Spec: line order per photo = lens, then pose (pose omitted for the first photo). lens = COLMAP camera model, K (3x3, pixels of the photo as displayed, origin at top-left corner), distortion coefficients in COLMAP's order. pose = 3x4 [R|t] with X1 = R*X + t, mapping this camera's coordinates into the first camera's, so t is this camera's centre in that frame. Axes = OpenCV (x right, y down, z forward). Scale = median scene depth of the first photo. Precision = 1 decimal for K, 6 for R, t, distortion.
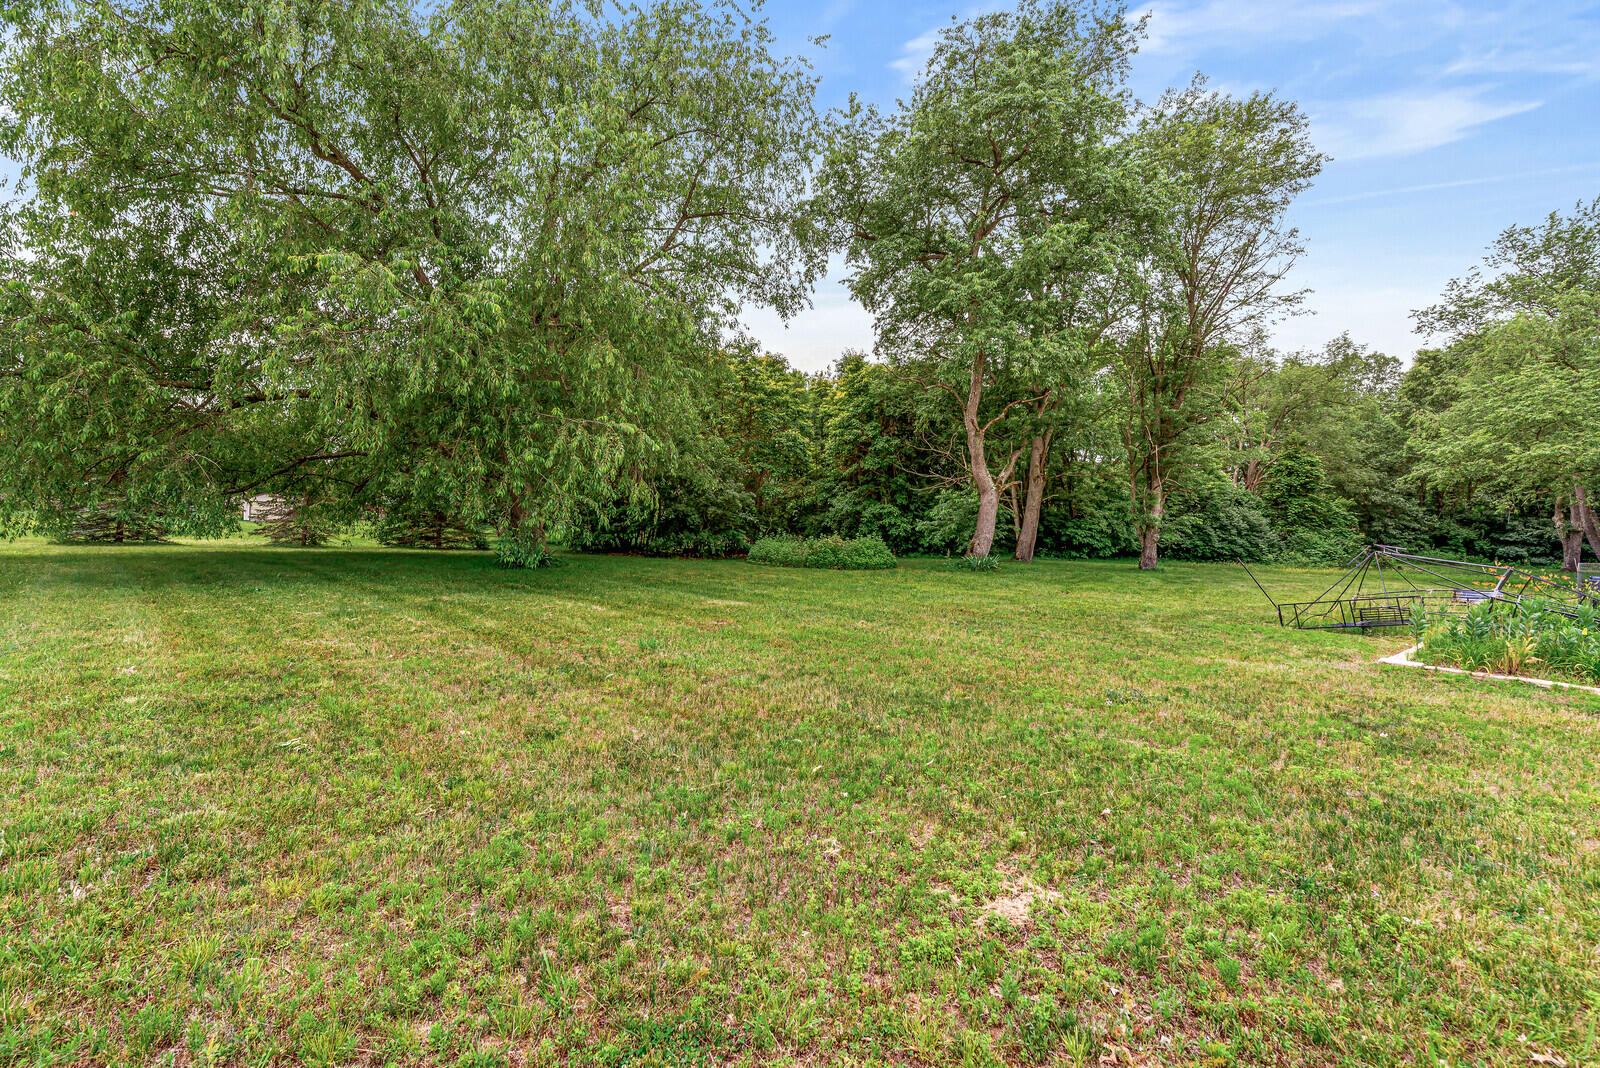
lens RADIAL K [[692.4, 0, 798.6], [0, 692.4, 528.6], [0, 0, 1]] dist [0.001265, 0.000154]
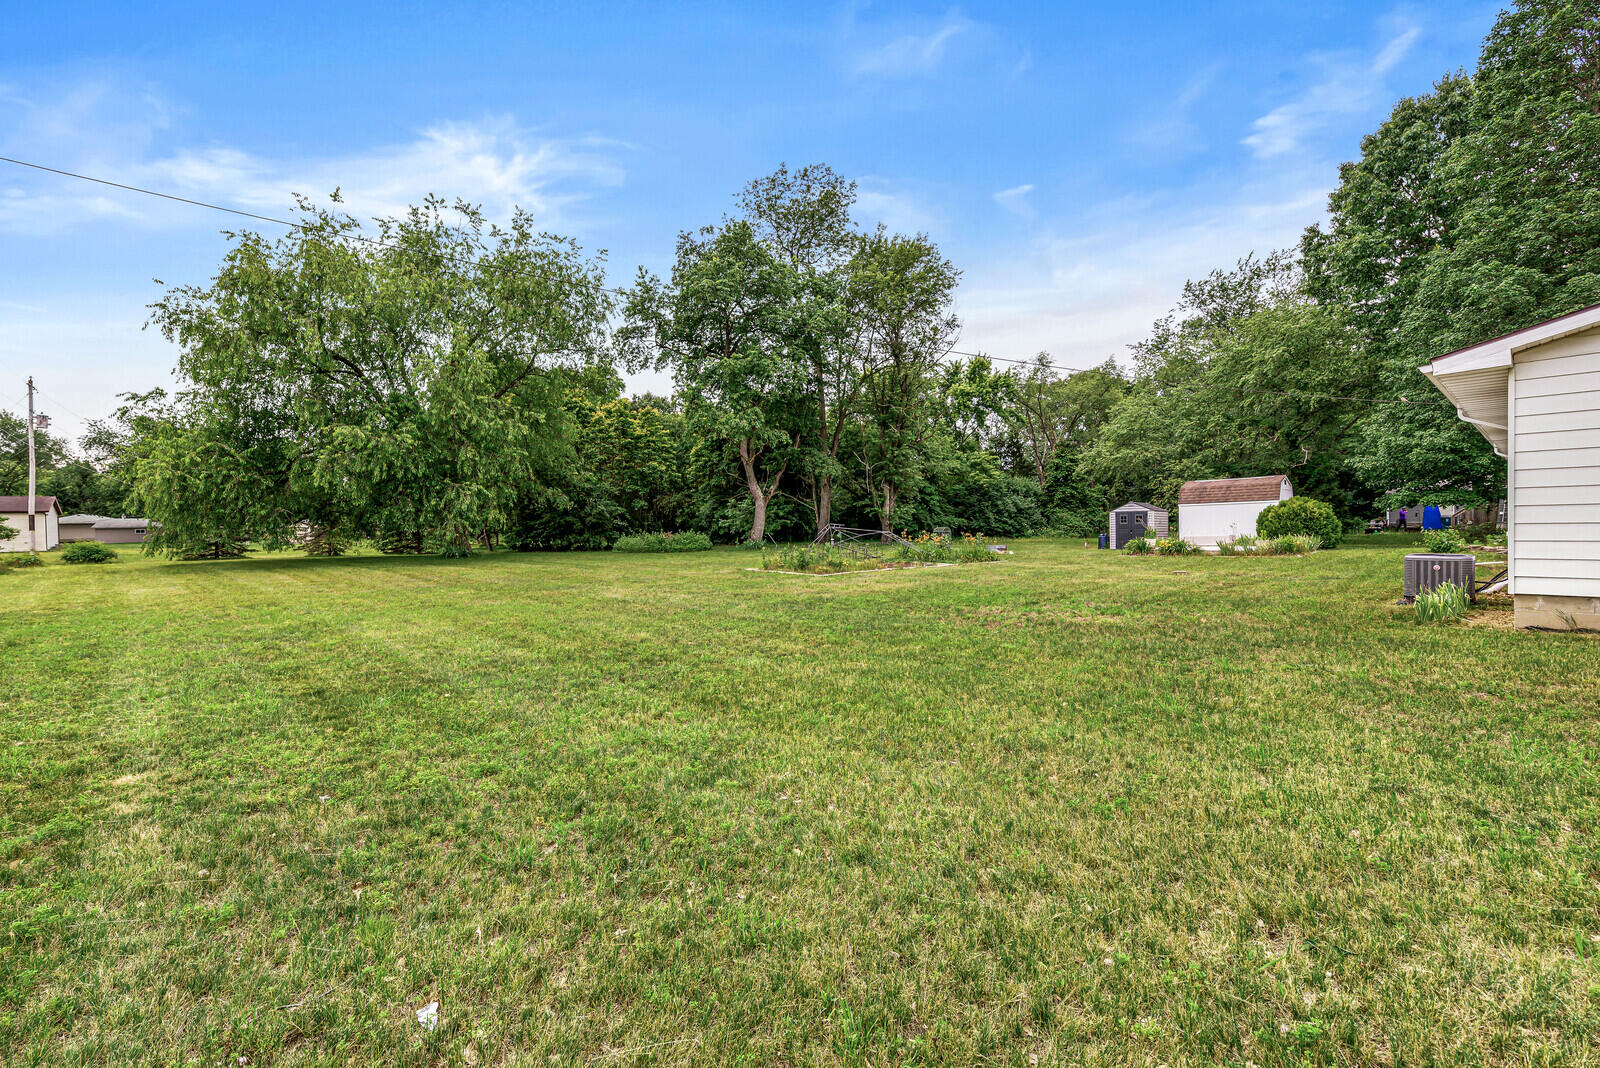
lens RADIAL K [[692.4, 0, 798.6], [0, 692.4, 528.6], [0, 0, 1]] dist [0.001265, 0.000154]
pose [[0.998639, -0.049756, -0.015625, 0.380914], [0.049774, 0.998760, 0.000716, 0.016399], [0.015570, -0.001493, 0.999878, -0.561754]]
